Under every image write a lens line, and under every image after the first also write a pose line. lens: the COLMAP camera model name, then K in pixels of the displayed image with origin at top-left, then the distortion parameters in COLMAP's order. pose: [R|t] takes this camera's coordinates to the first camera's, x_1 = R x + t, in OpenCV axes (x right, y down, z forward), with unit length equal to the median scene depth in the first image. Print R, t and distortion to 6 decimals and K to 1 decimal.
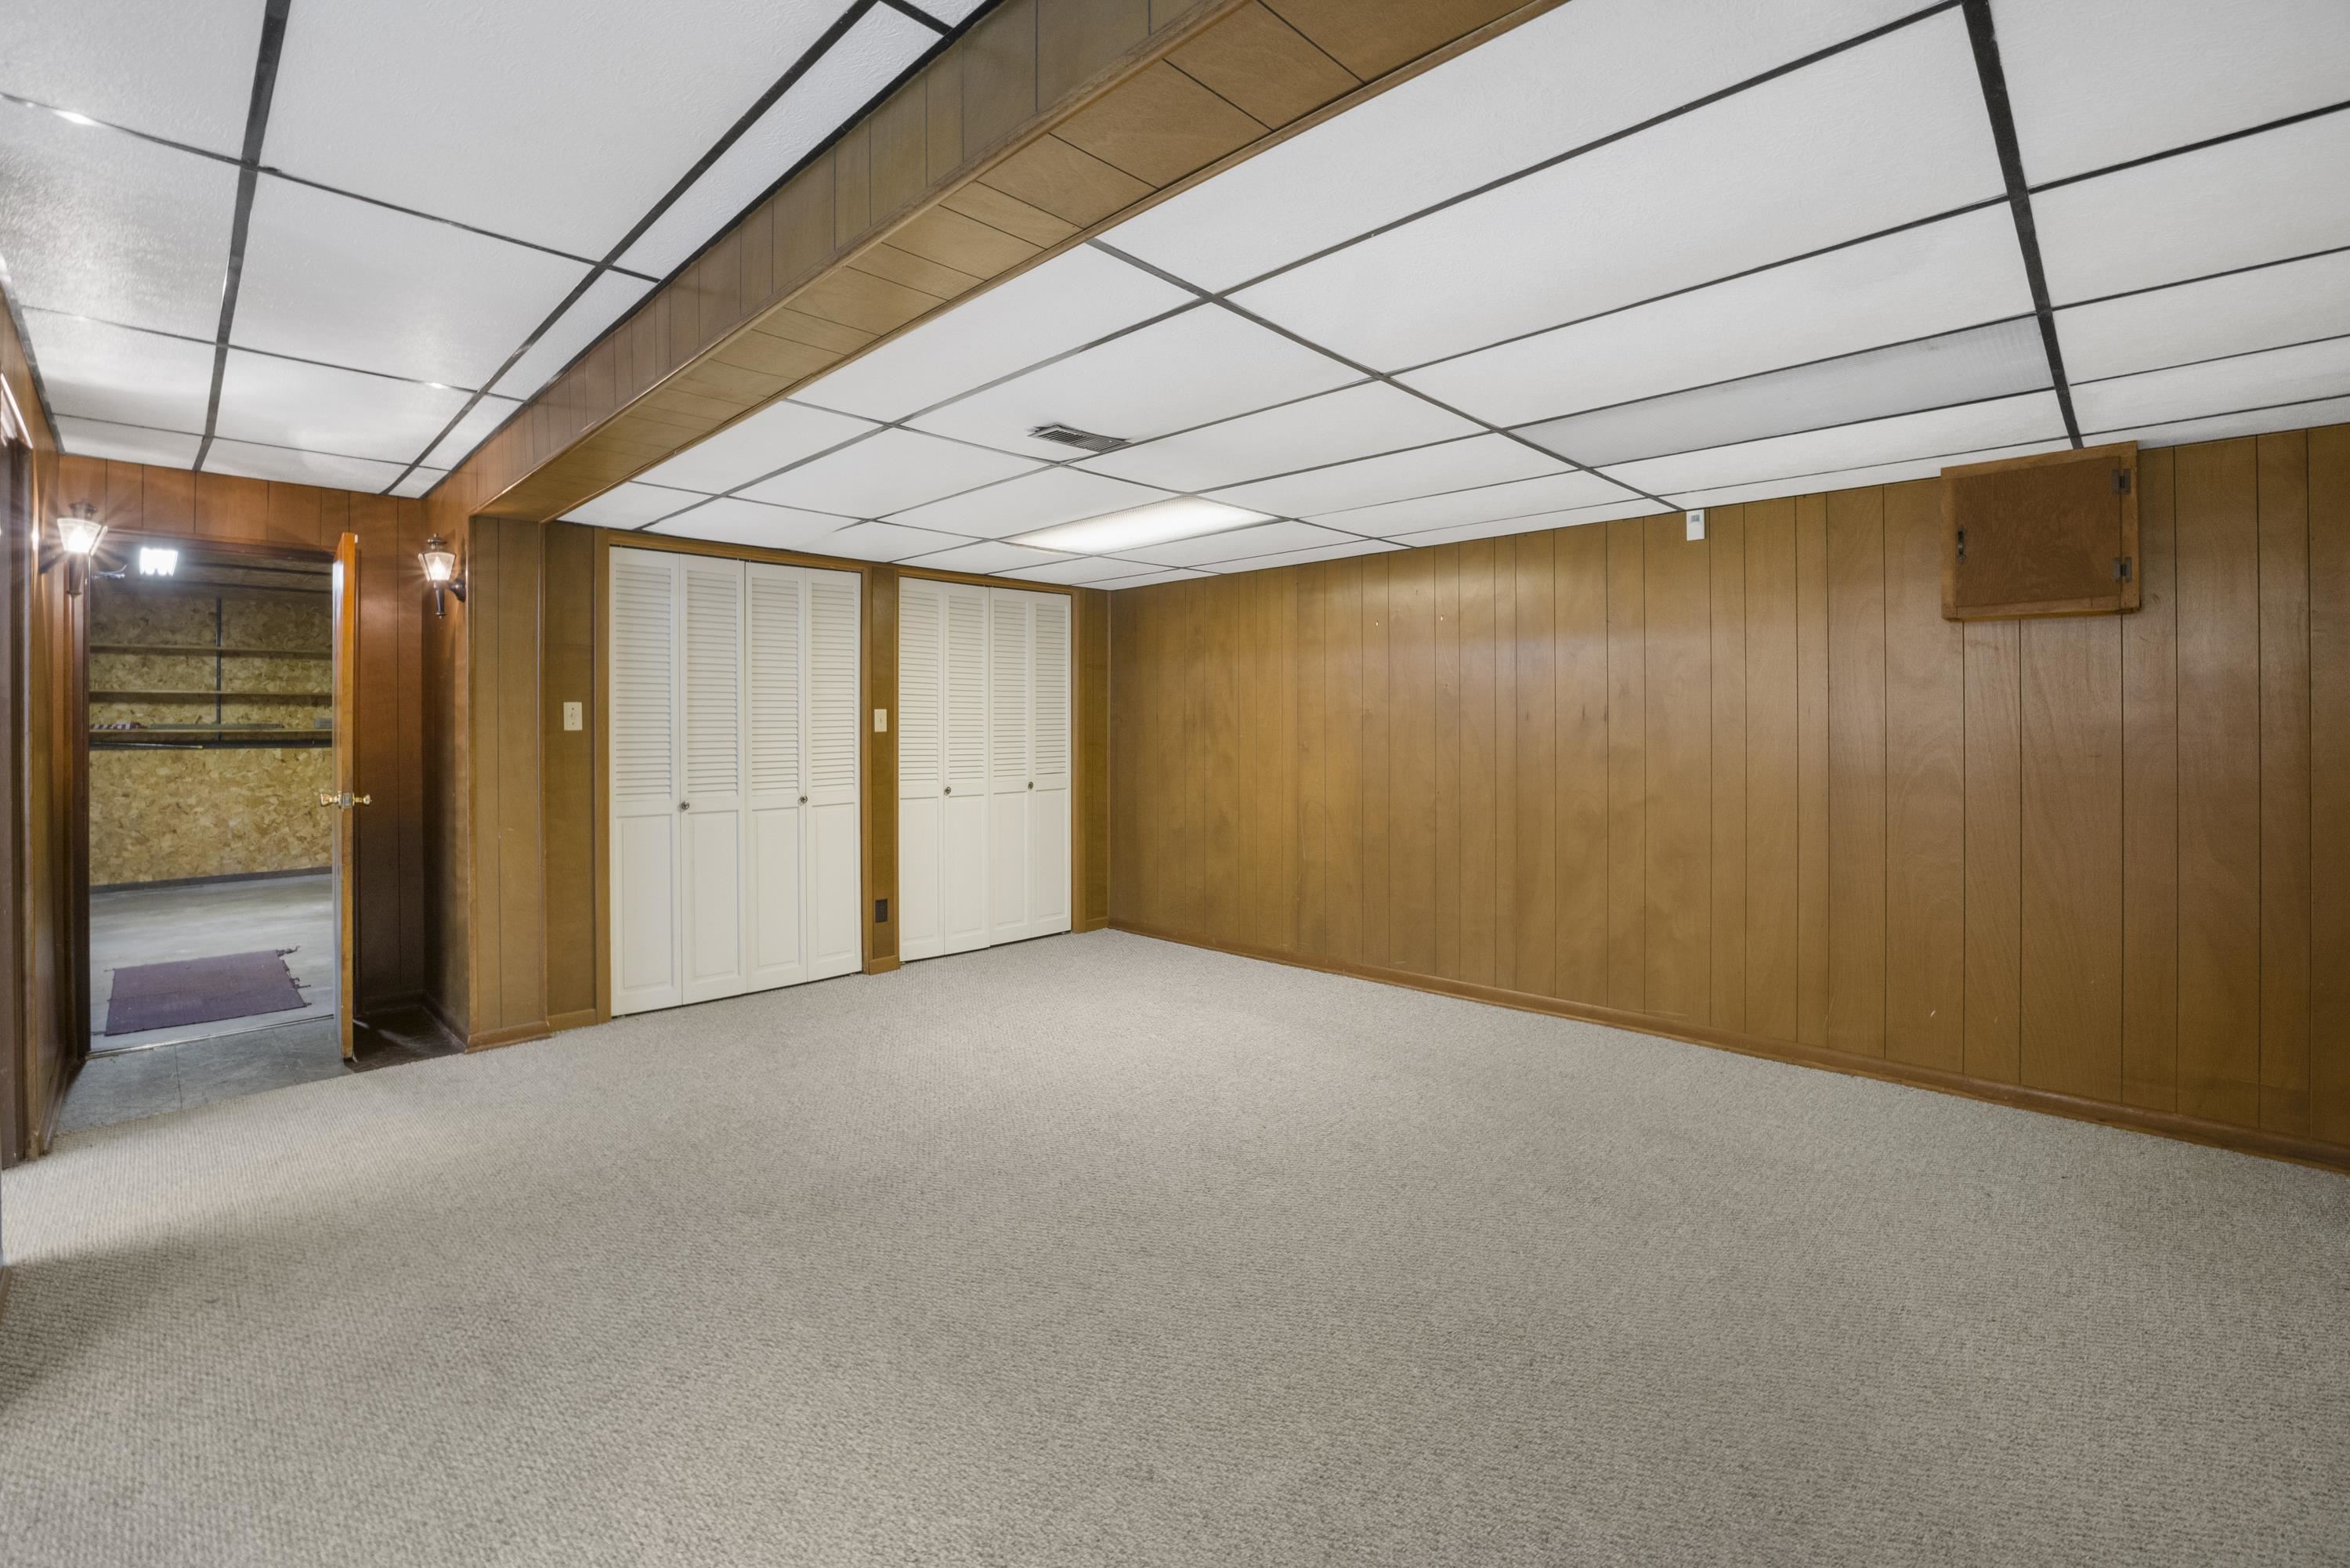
lens RADIAL K [[1018.2, 0, 1170.9], [0, 1018.2, 730.2], [0, 0, 1]] dist [-0.062105, -0.000086]
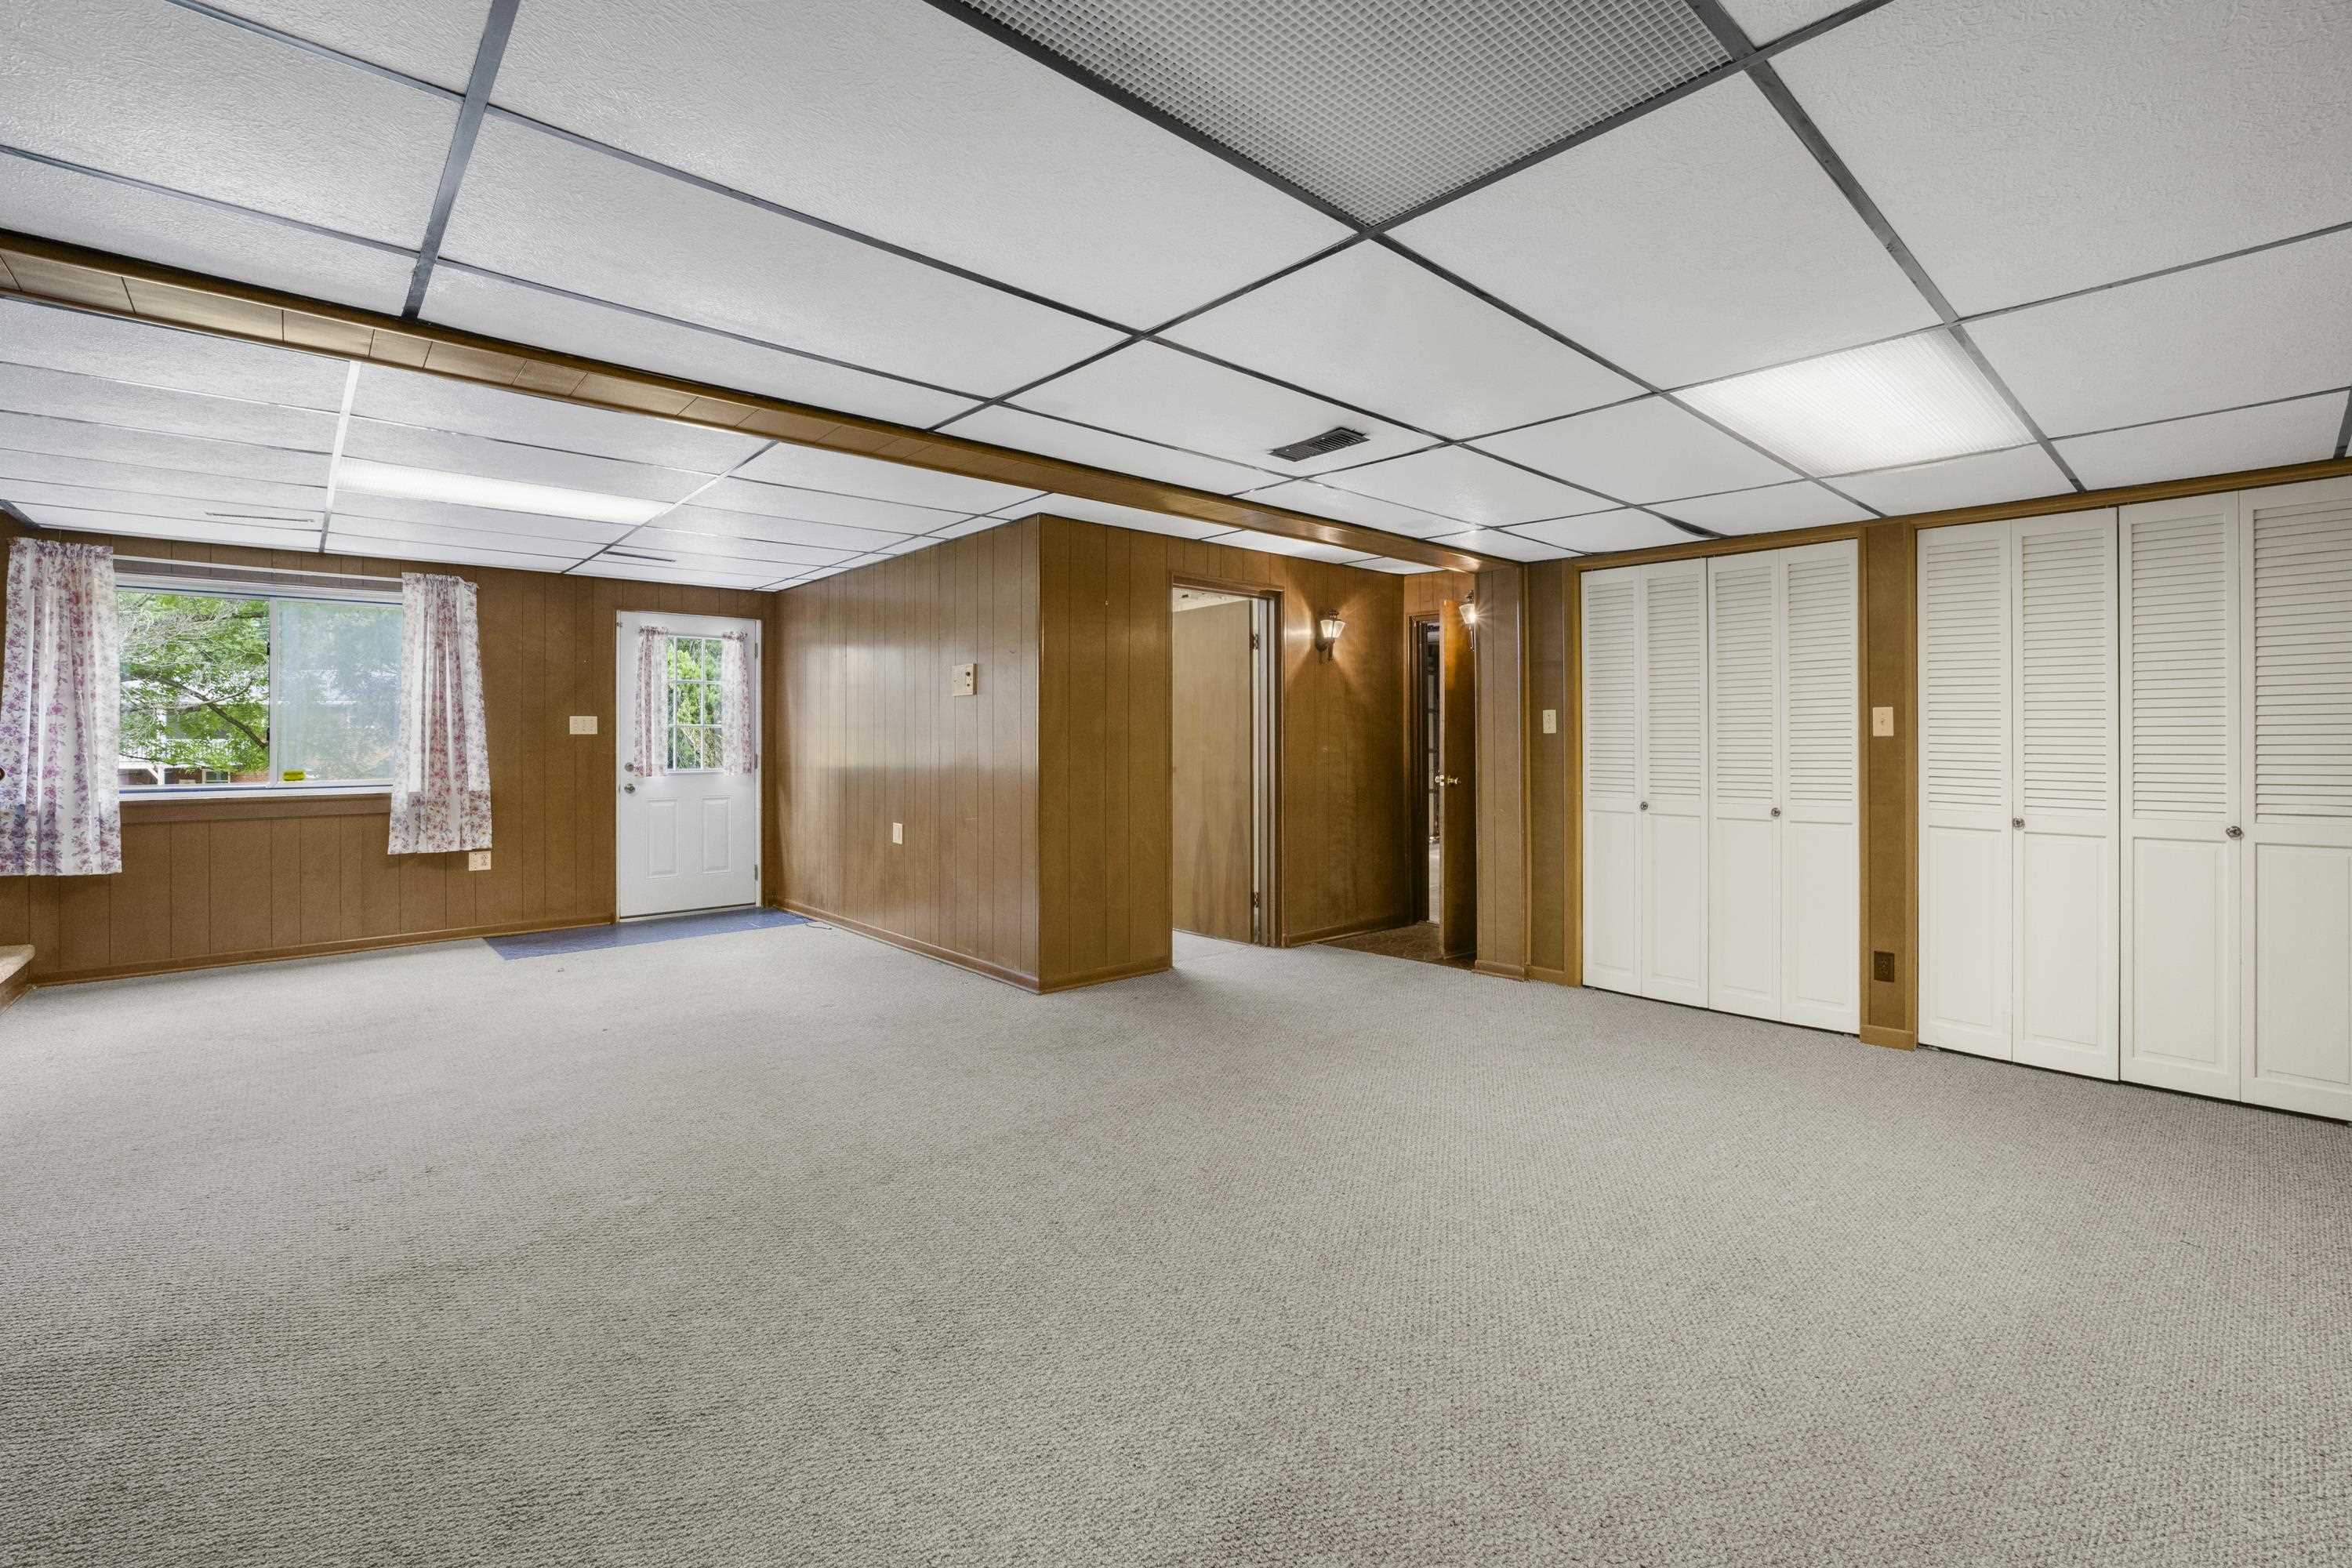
lens RADIAL K [[1010.0, 0, 1173.6], [0, 1010.0, 745.5], [0, 0, 1]] dist [-0.031376, 0.000041]
pose [[-0.058487, 0.016474, -0.998152, 0.593737], [-0.001215, 0.999862, 0.016574, -0.004236], [0.998287, 0.002182, -0.058459, 0.580662]]
